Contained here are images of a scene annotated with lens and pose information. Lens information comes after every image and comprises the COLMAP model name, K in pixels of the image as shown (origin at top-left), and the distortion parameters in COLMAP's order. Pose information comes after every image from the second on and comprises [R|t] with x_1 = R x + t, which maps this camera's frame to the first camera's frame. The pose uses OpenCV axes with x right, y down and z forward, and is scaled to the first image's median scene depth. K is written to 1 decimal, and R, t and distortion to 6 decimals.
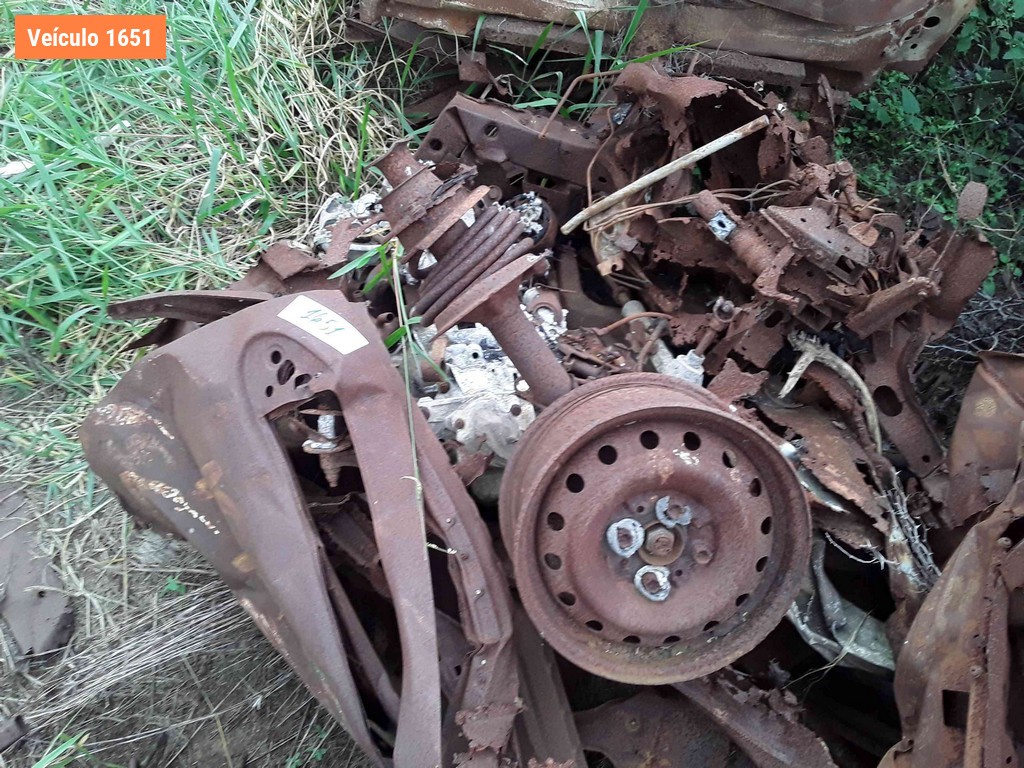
lens RADIAL K [[918.8, 0, 552.5], [0, 918.8, 421.7], [0, 0, 1]] dist [0.100329, -0.245896]
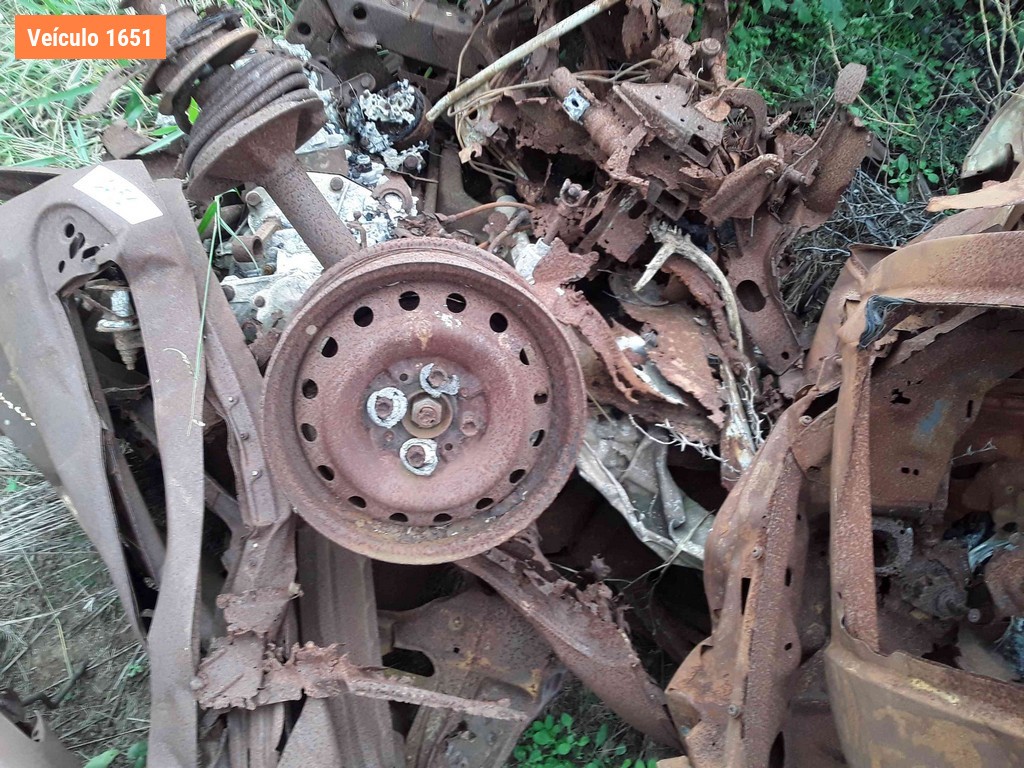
lens RADIAL K [[937.3, 0, 519.6], [0, 937.3, 401.8], [0, 0, 1]] dist [0.096784, -0.213884]
pose [[0.999960, 0.008867, 0.001439, 0.146541], [-0.008923, 0.998969, 0.044517, 0.053144], [-0.001043, -0.044528, 0.999008, 0.036112]]
